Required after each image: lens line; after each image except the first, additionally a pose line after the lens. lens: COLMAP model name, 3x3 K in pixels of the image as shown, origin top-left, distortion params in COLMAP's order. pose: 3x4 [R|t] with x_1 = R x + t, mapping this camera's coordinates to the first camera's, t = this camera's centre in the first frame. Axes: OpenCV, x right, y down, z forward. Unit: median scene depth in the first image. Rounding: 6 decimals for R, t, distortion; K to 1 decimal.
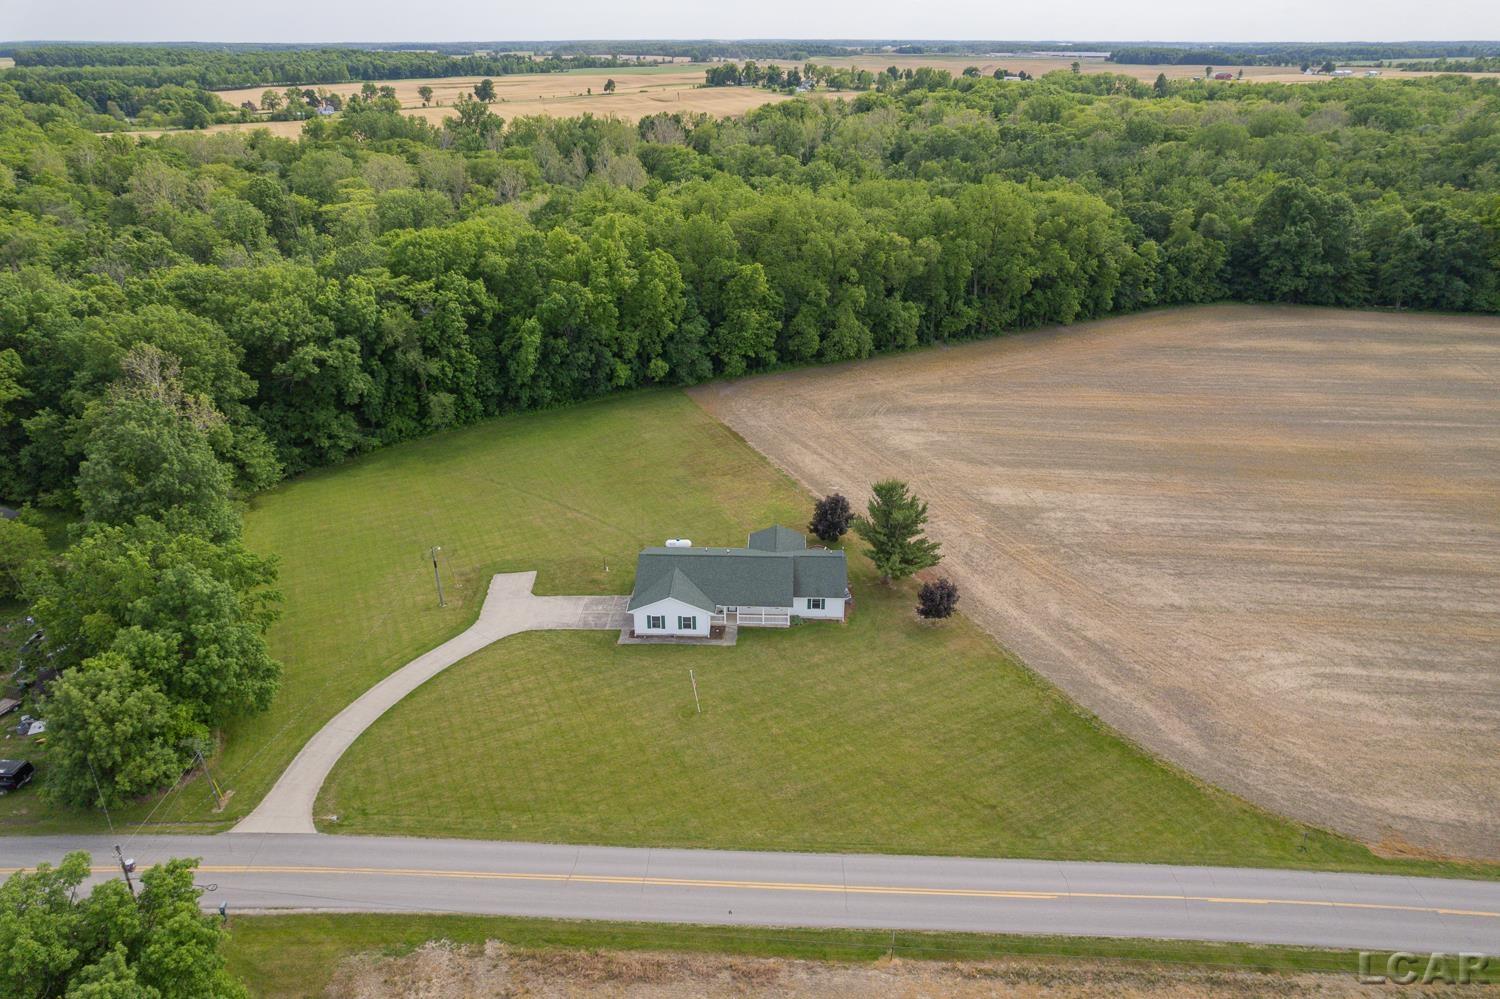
lens RADIAL K [[960.3, 0, 759.4], [0, 960.3, 509.5], [0, 0, 1]] dist [-0.078122, 0.074846]
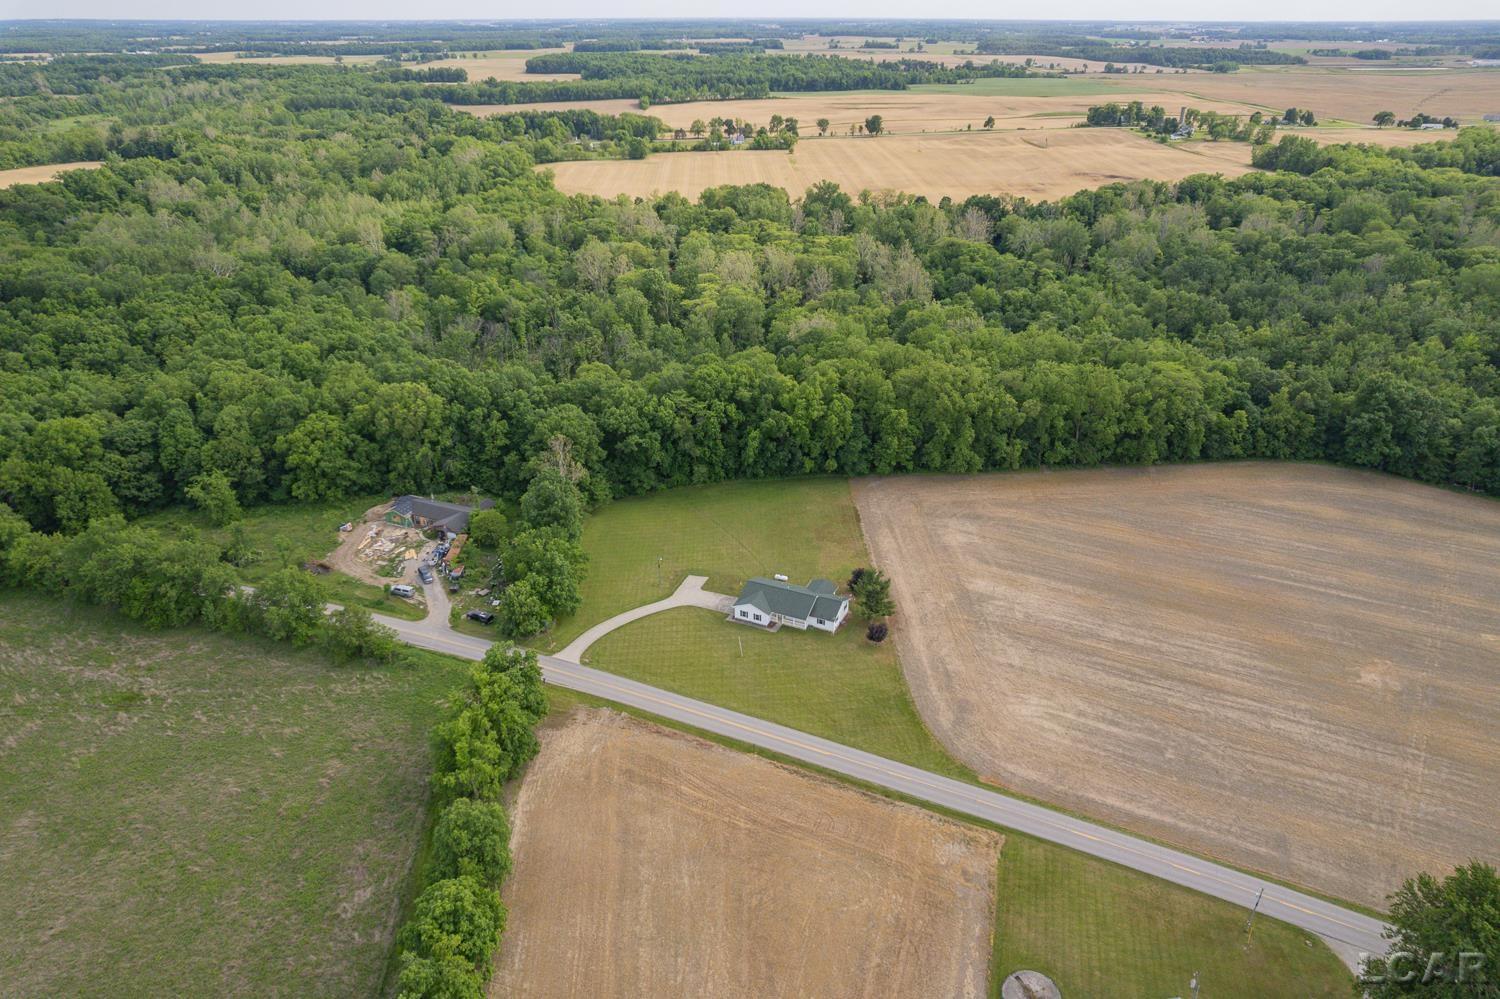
lens RADIAL K [[986.3, 0, 782.9], [0, 986.3, 500.2], [0, 0, 1]] dist [-0.047193, 0.004996]
pose [[0.926574, 0.171013, -0.334985, 0.514327], [-0.170083, 0.984899, 0.032347, -0.168261], [0.335458, 0.027003, 0.941668, -0.806891]]
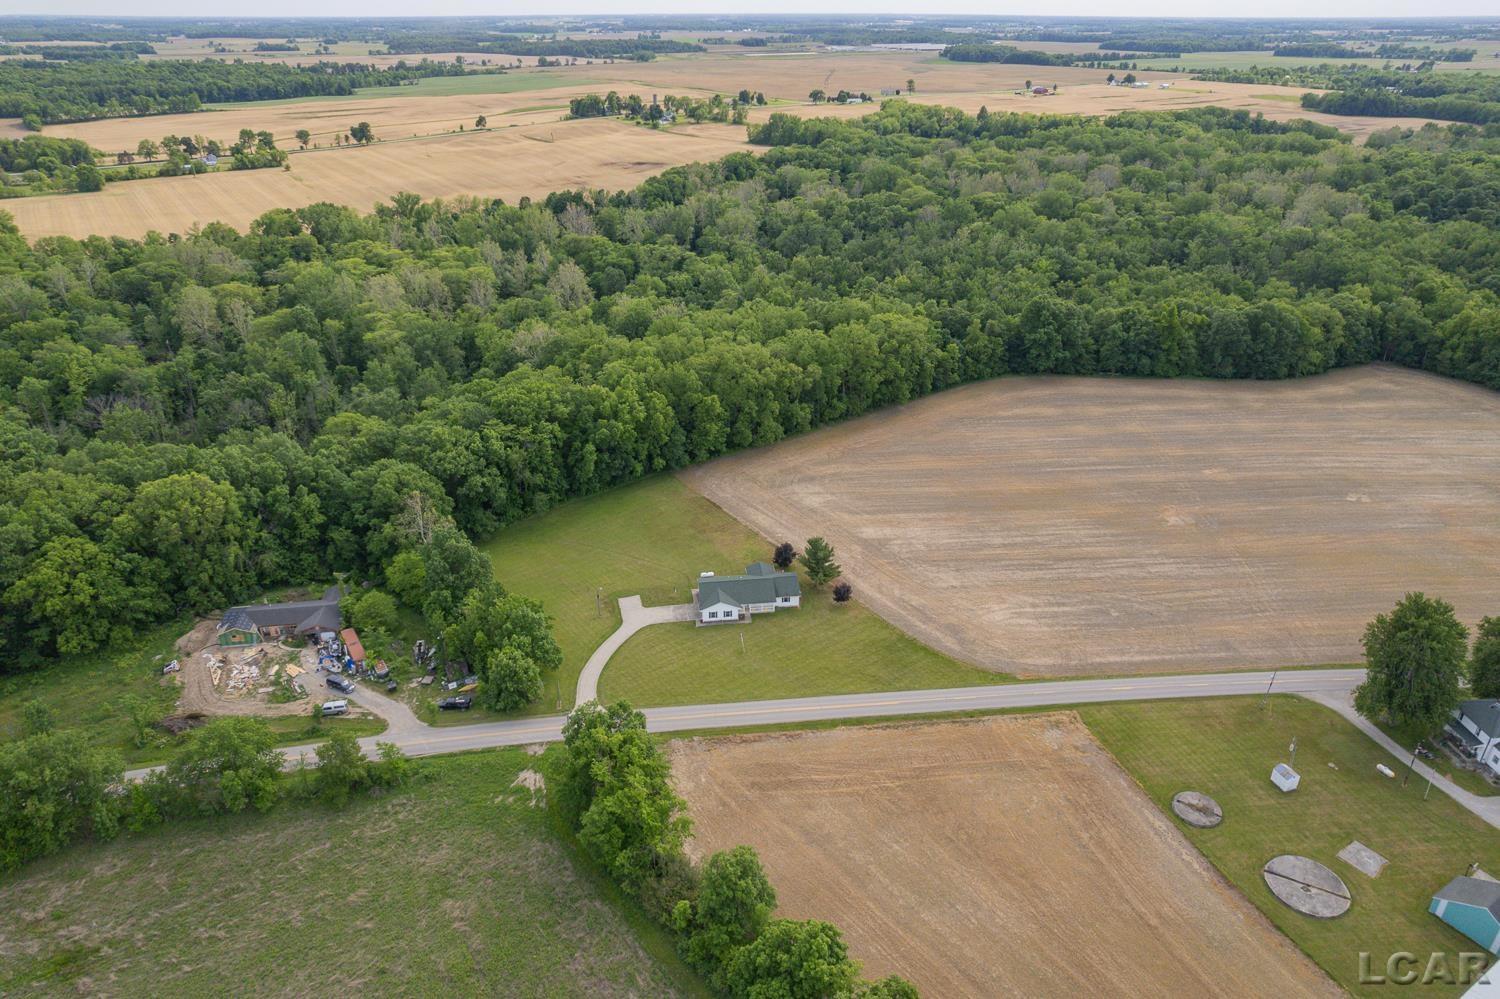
lens RADIAL K [[994.1, 0, 771.1], [0, 994.1, 499.8], [0, 0, 1]] dist [-0.067491, 0.064662]
pose [[0.986705, -0.070169, 0.146595, -0.221430], [0.069813, 0.997531, 0.007574, -0.111262], [-0.146764, 0.002761, 0.989168, -0.920527]]
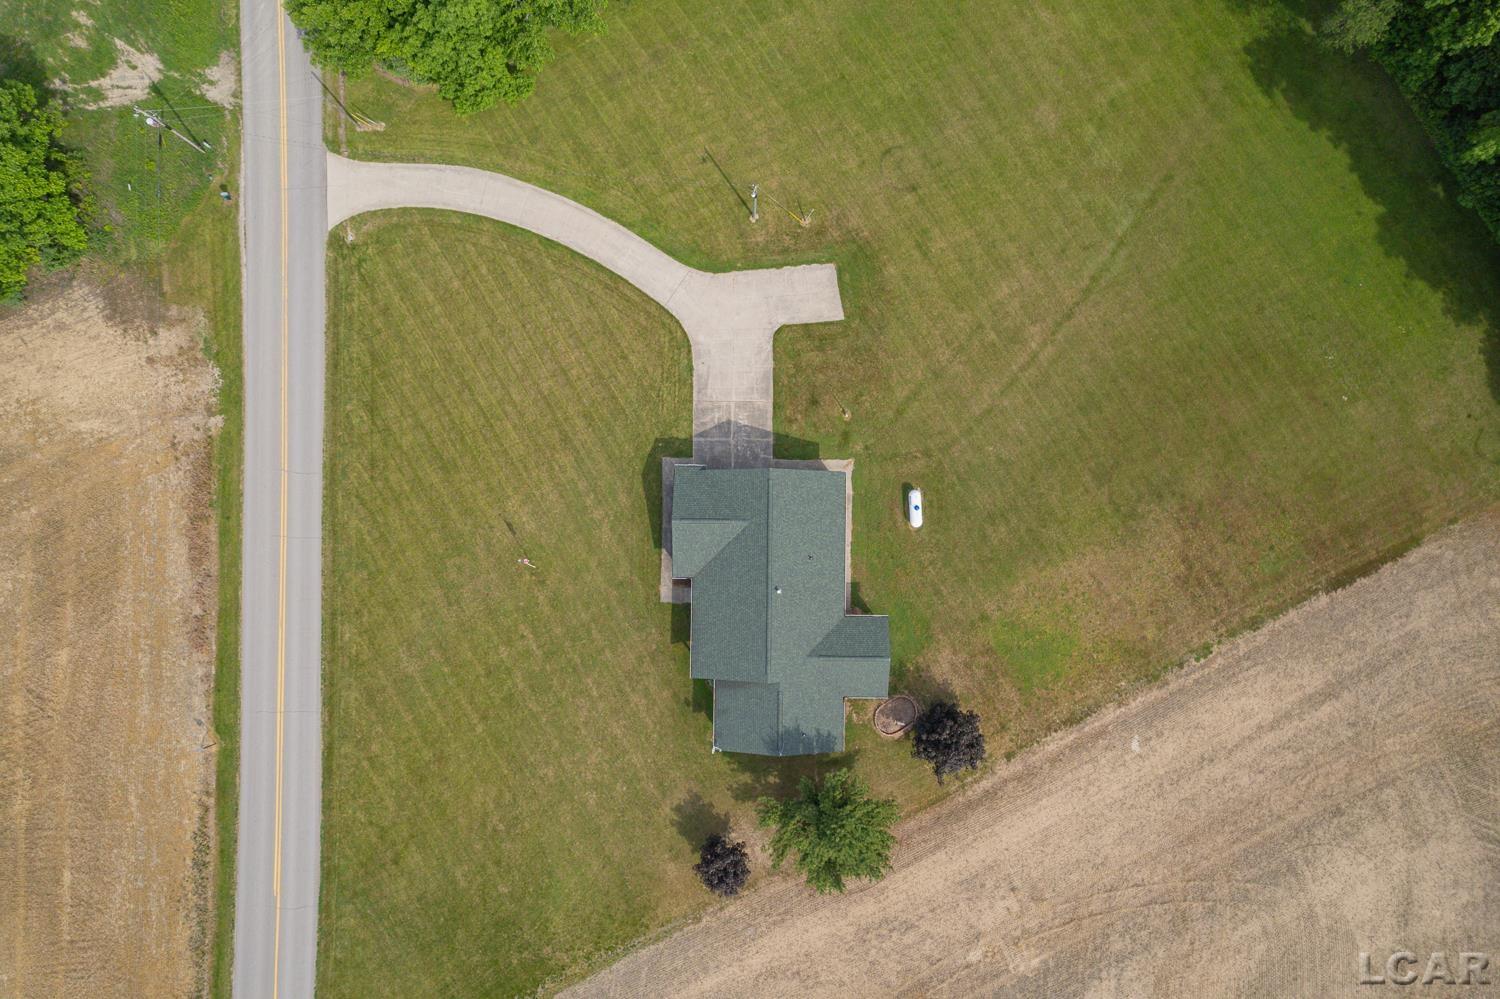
lens RADIAL K [[960.3, 0, 759.4], [0, 960.3, 509.5], [0, 0, 1]] dist [-0.078122, 0.074846]
pose [[0.016278, 0.999299, -0.033714, -0.057932], [-0.451276, 0.037432, 0.891599, -0.484031], [0.892236, 0.000700, 0.451569, 0.544010]]
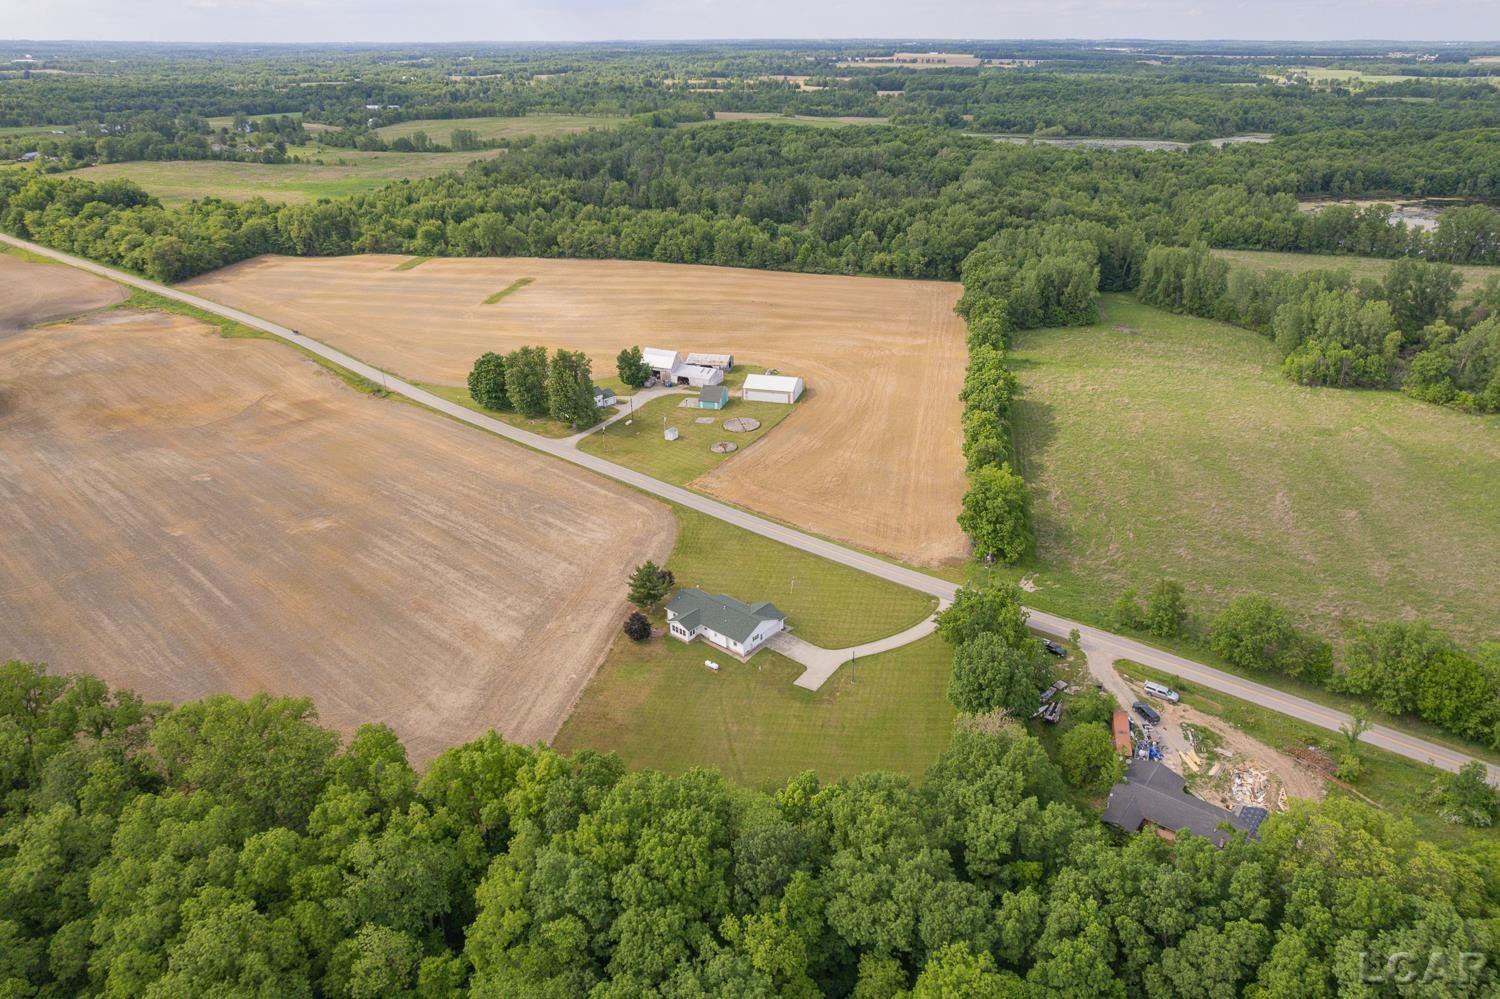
lens RADIAL K [[994.1, 0, 771.1], [0, 994.1, 499.8], [0, 0, 1]] dist [-0.067491, 0.064662]
pose [[-0.785159, -0.260781, 0.561710, -0.965497], [0.280641, 0.658712, 0.698097, -1.208385], [-0.552056, 0.705756, -0.444008, 1.382433]]
